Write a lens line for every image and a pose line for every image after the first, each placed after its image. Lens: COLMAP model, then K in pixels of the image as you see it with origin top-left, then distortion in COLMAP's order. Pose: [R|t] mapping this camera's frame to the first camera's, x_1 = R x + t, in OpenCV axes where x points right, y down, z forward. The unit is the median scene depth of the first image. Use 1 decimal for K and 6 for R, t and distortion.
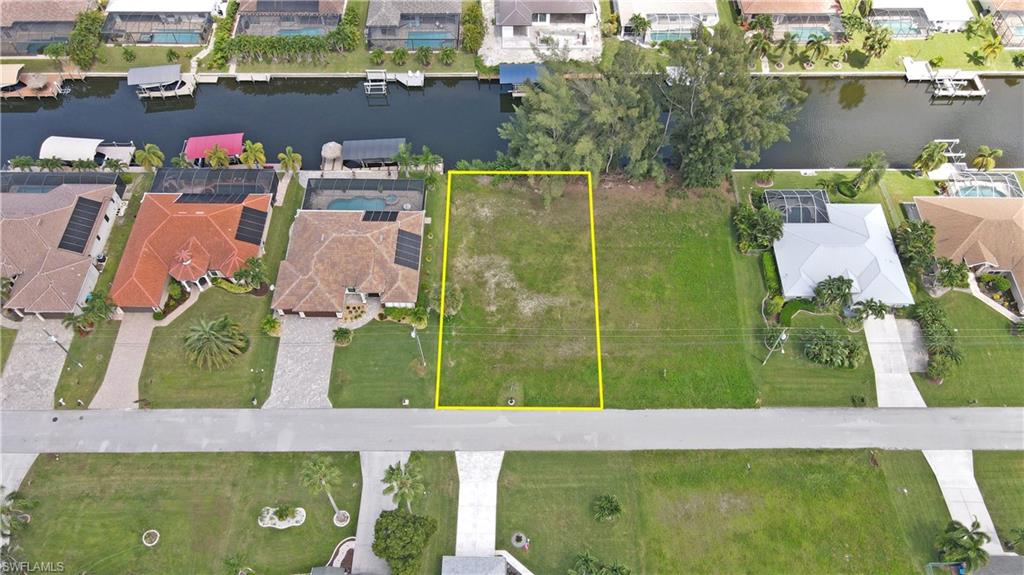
lens RADIAL K [[725.6, 0, 511.9], [0, 725.6, 289.6], [0, 0, 1]] dist [0.035195, 0.000943]
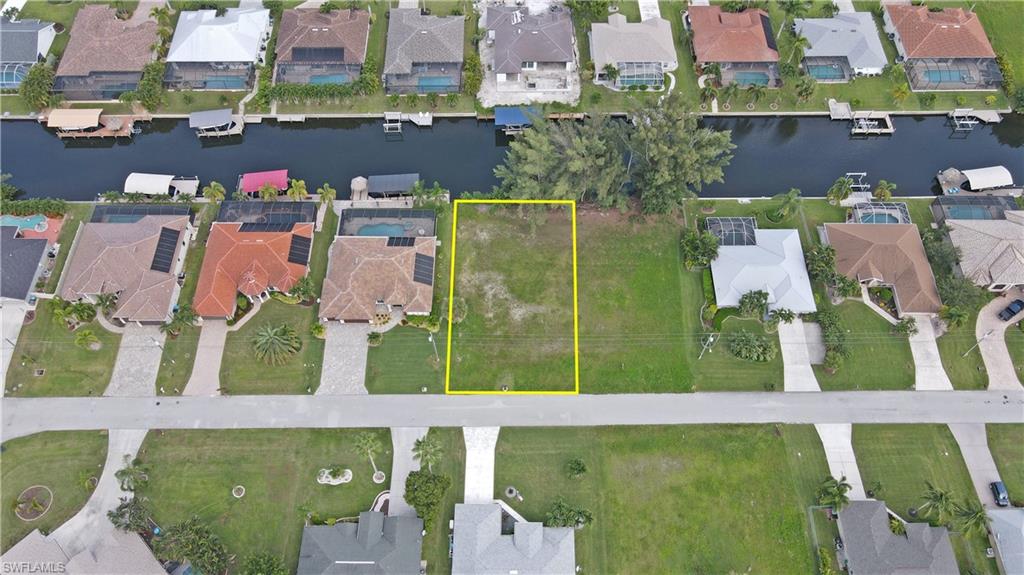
lens RADIAL K [[725.6, 0, 512.3], [0, 725.6, 285.4], [0, 0, 1]] dist [0.035195, 0.000943]
pose [[0.999970, -0.003129, 0.007085, 0.003413], [0.002837, 0.999159, 0.040907, -0.079675], [-0.007207, -0.040886, 0.999138, -0.279556]]
